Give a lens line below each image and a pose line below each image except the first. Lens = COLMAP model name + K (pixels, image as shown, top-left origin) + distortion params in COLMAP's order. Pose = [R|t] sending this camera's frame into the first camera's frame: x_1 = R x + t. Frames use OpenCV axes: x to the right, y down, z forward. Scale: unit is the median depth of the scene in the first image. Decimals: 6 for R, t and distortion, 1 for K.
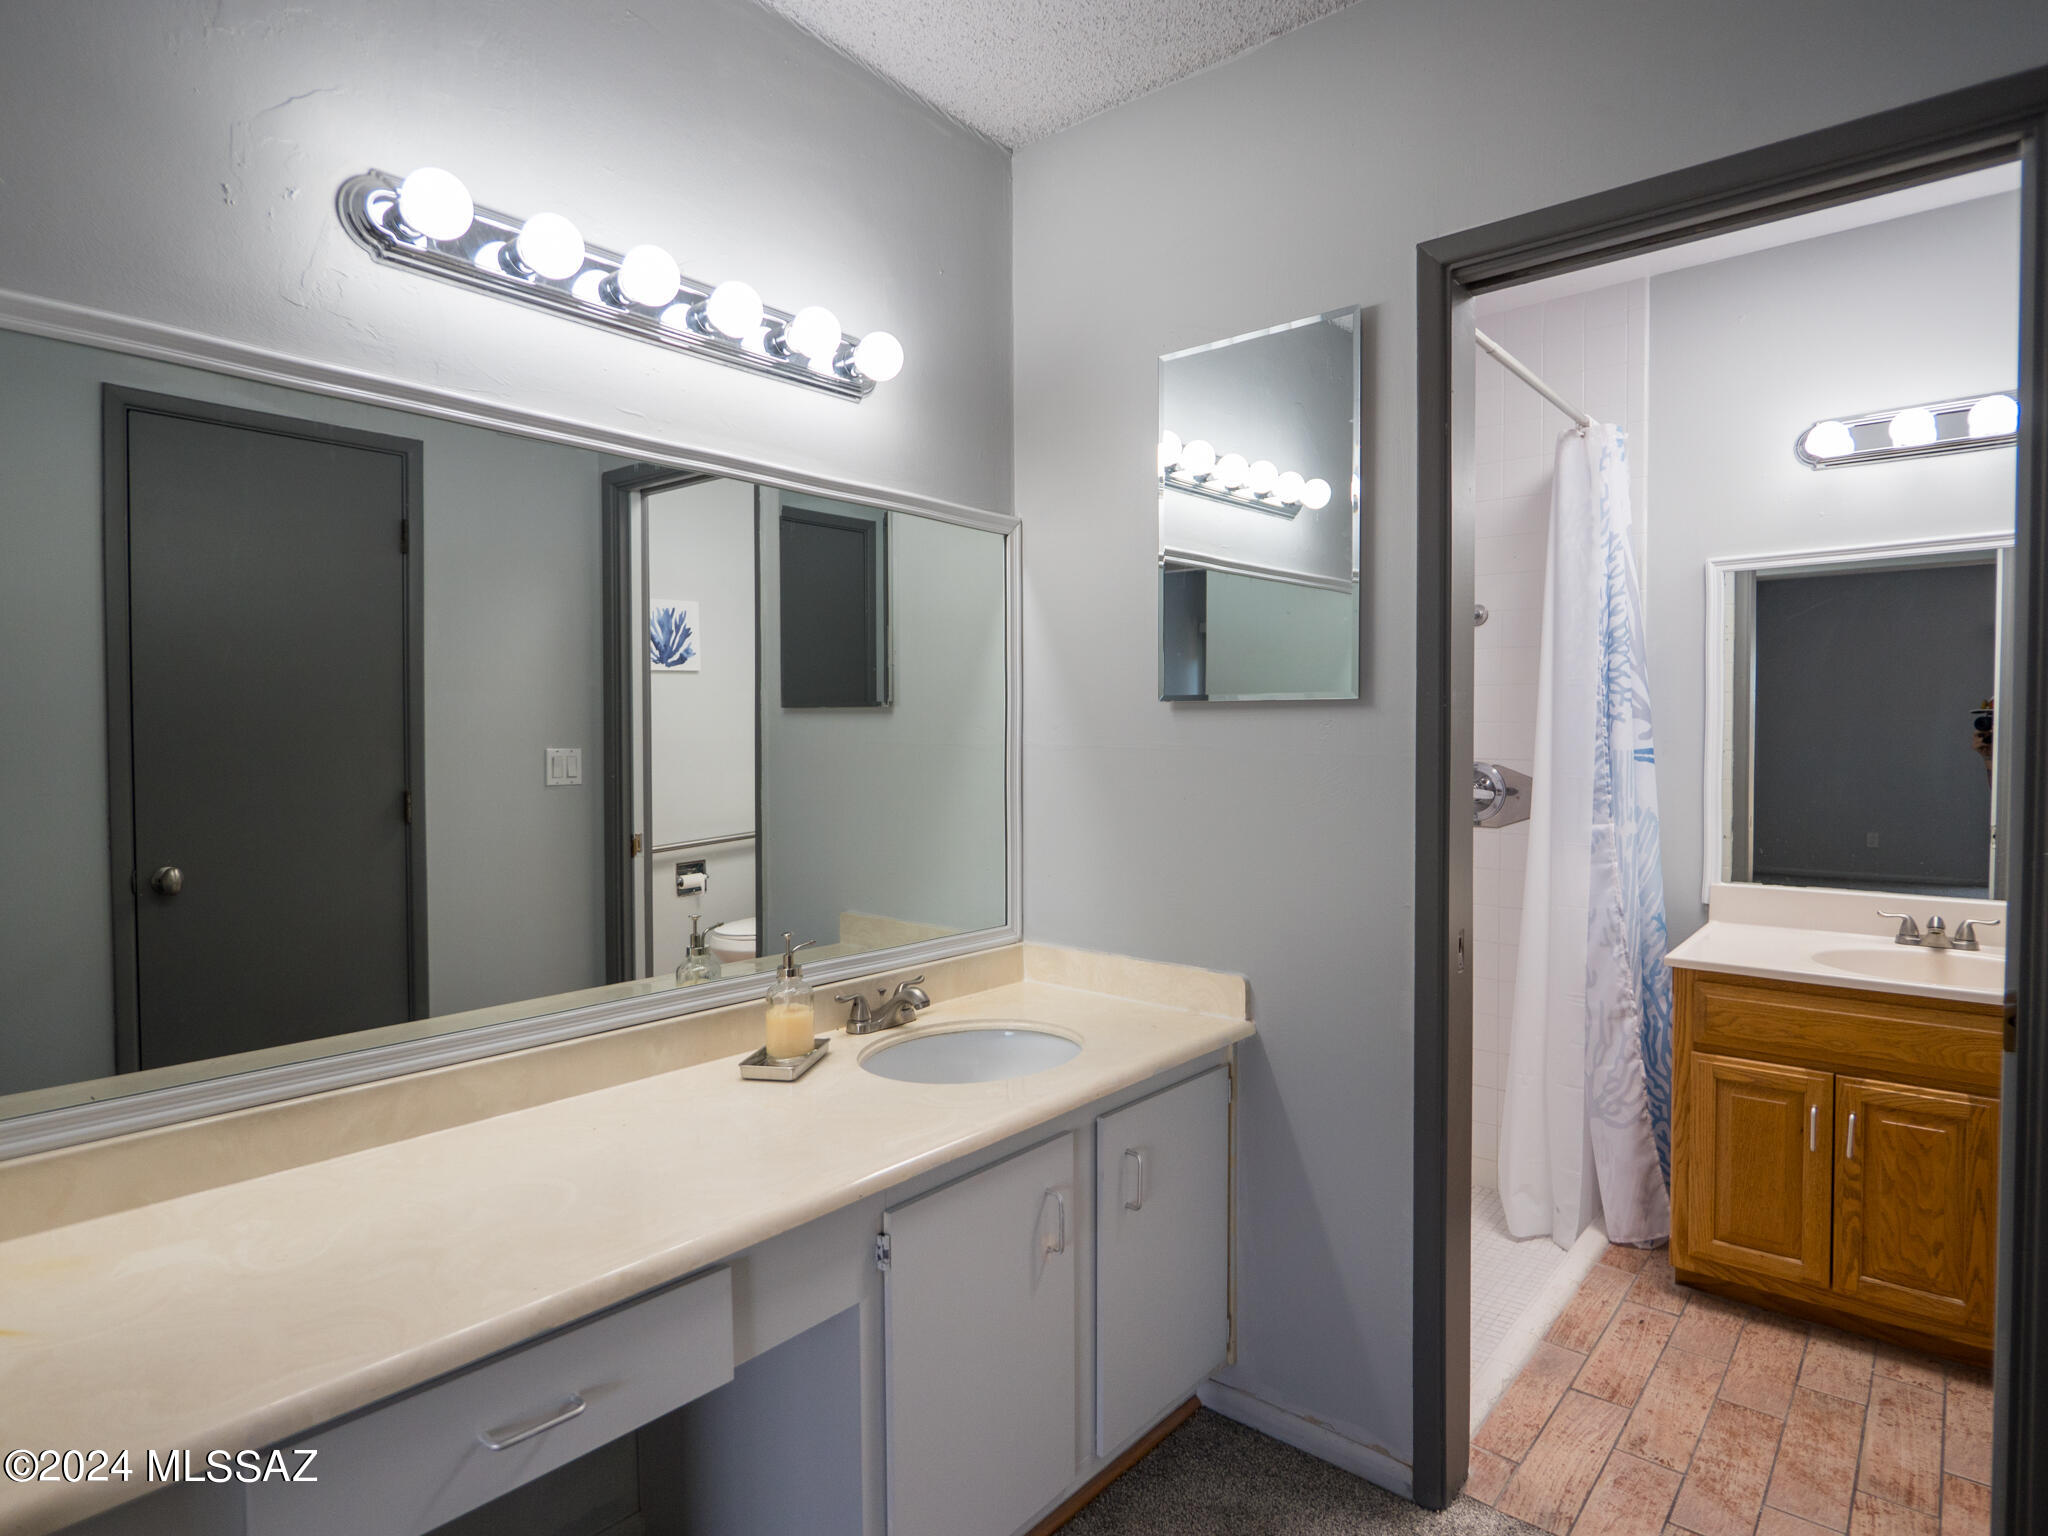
lens RADIAL K [[1124.2, 0, 1013.4], [0, 1124.2, 763.5], [0, 0, 1]] dist [-0.018713, 0.002777]
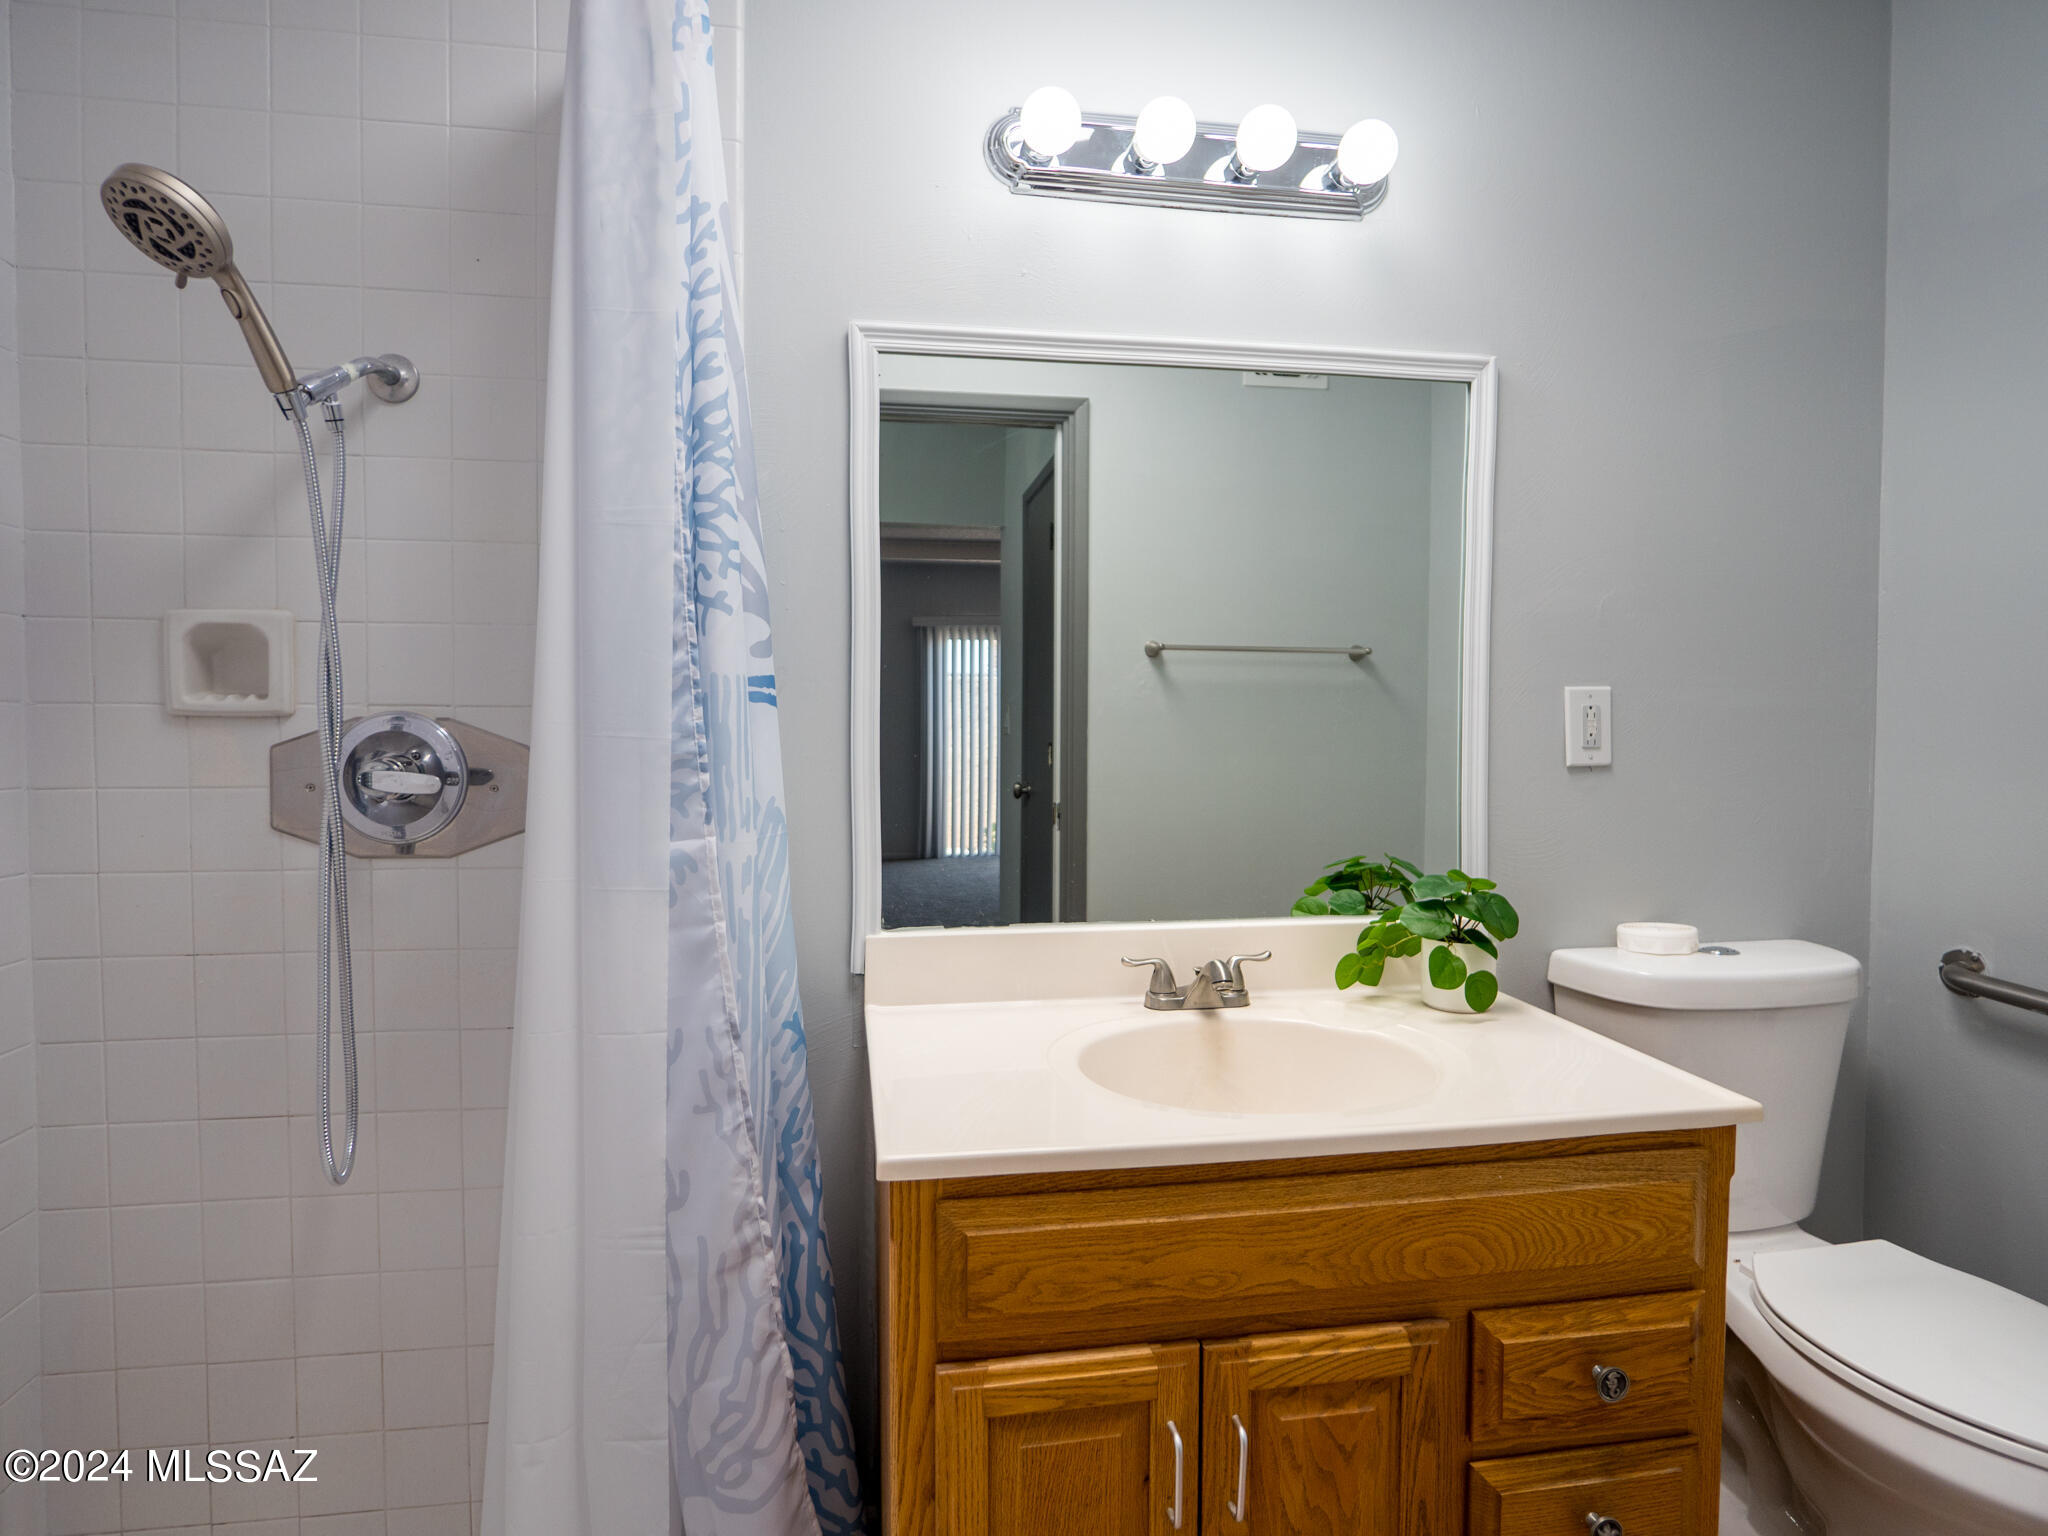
lens RADIAL K [[1124.2, 0, 1009.4], [0, 1124.2, 764.3], [0, 0, 1]] dist [-0.018713, 0.002777]
pose [[0.645929, -0.020125, 0.763132, 0.270149], [0.016946, 0.999784, 0.012023, 0.021256], [-0.763209, 0.005166, 0.646131, 0.619603]]
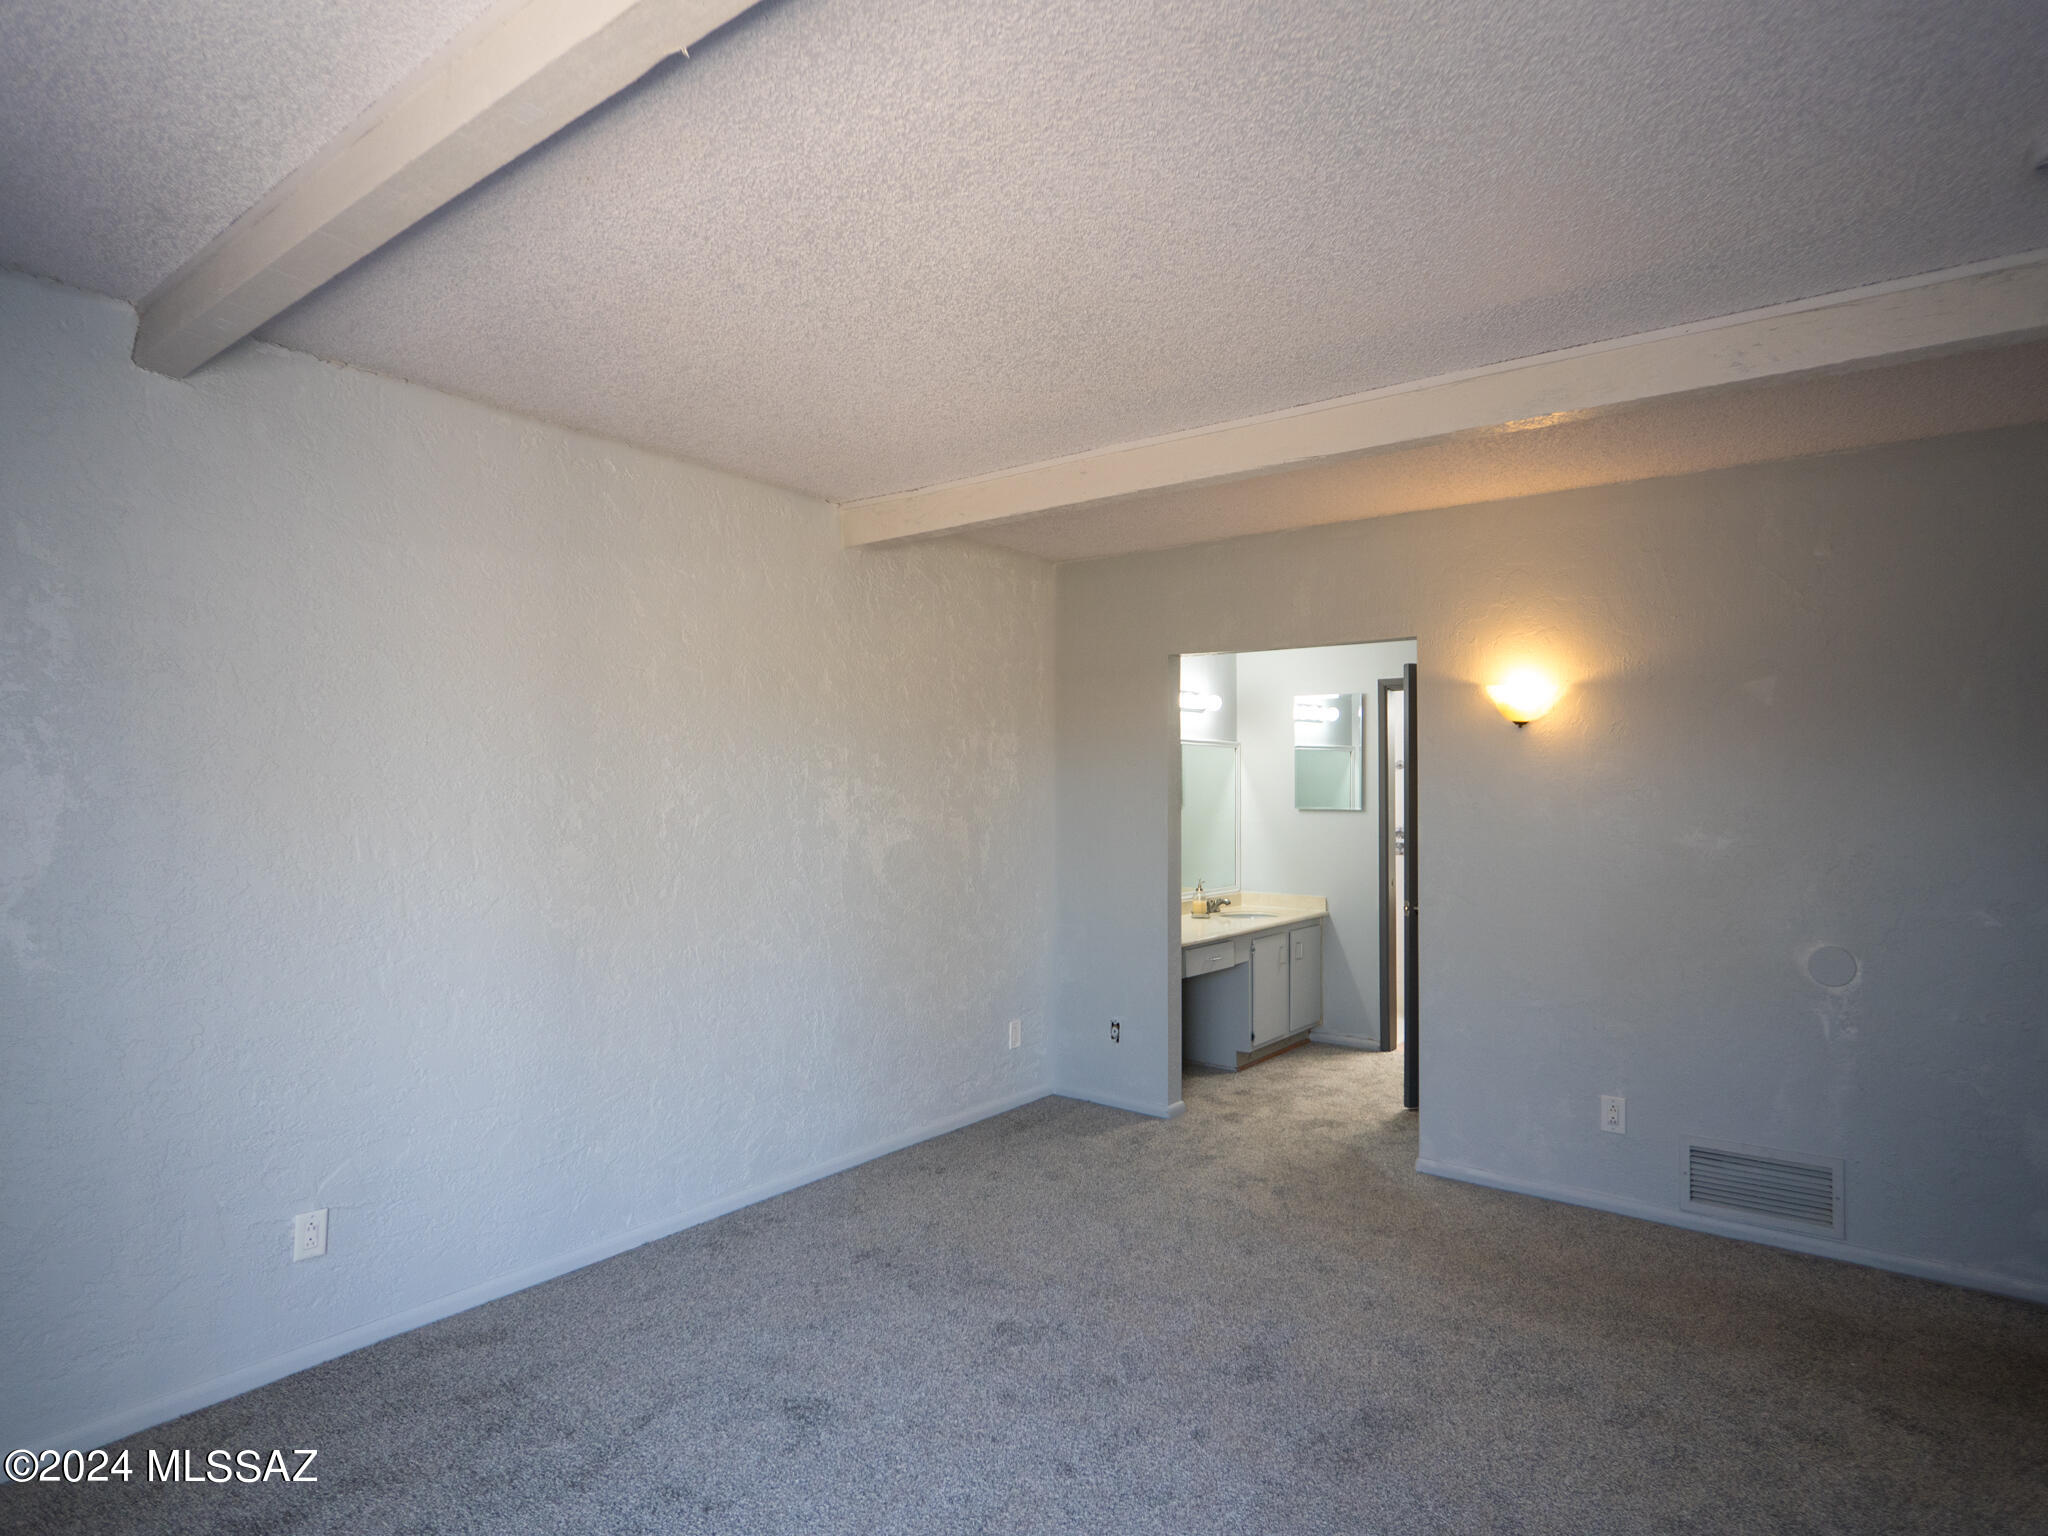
lens RADIAL K [[1124.2, 0, 1025.6], [0, 1124.2, 777.5], [0, 0, 1]] dist [-0.018713, 0.002777]
pose [[0.998536, 0.004602, 0.053892, -0.579248], [-0.002463, 0.999209, -0.039697, -0.011718], [-0.054032, 0.039506, 0.997757, -1.520882]]
